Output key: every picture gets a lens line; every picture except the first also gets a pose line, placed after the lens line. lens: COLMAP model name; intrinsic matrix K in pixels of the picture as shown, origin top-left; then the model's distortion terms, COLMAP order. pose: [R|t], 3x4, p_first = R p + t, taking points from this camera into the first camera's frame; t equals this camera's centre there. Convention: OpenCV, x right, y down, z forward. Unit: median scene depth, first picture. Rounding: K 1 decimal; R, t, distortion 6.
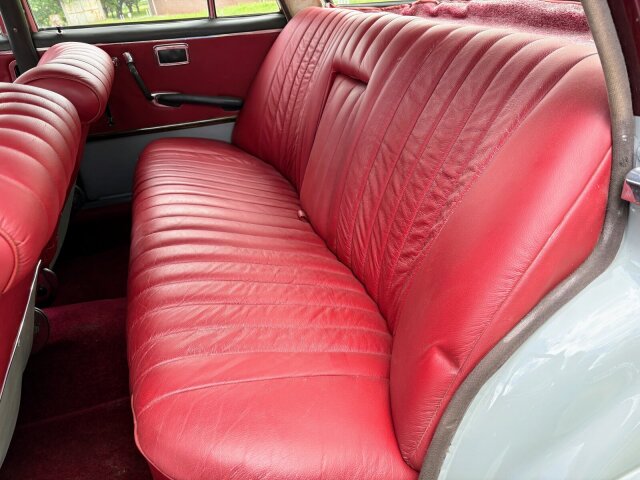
lens RADIAL K [[486.1, 0, 319.6], [0, 486.1, 247.5], [0, 0, 1]] dist [0.003470, -0.003801]
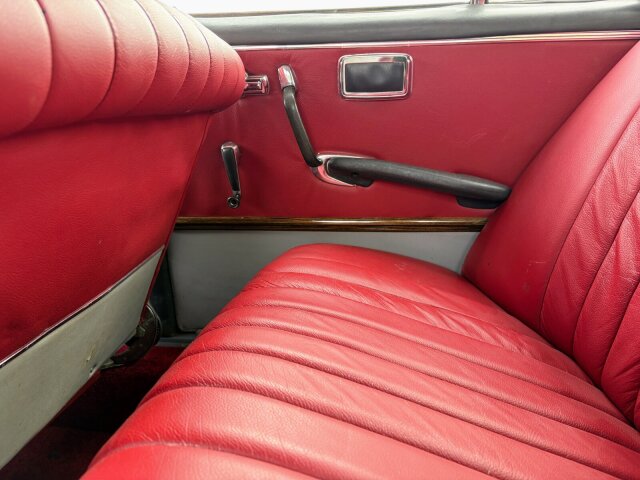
lens RADIAL K [[486.1, 0, 319.6], [0, 486.1, 247.5], [0, 0, 1]] dist [0.003470, -0.003801]
pose [[0.907998, 0.149168, -0.391522, -0.138744], [-0.228852, 0.959334, -0.165240, -0.145366], [0.350952, 0.239638, 0.905211, 0.579797]]
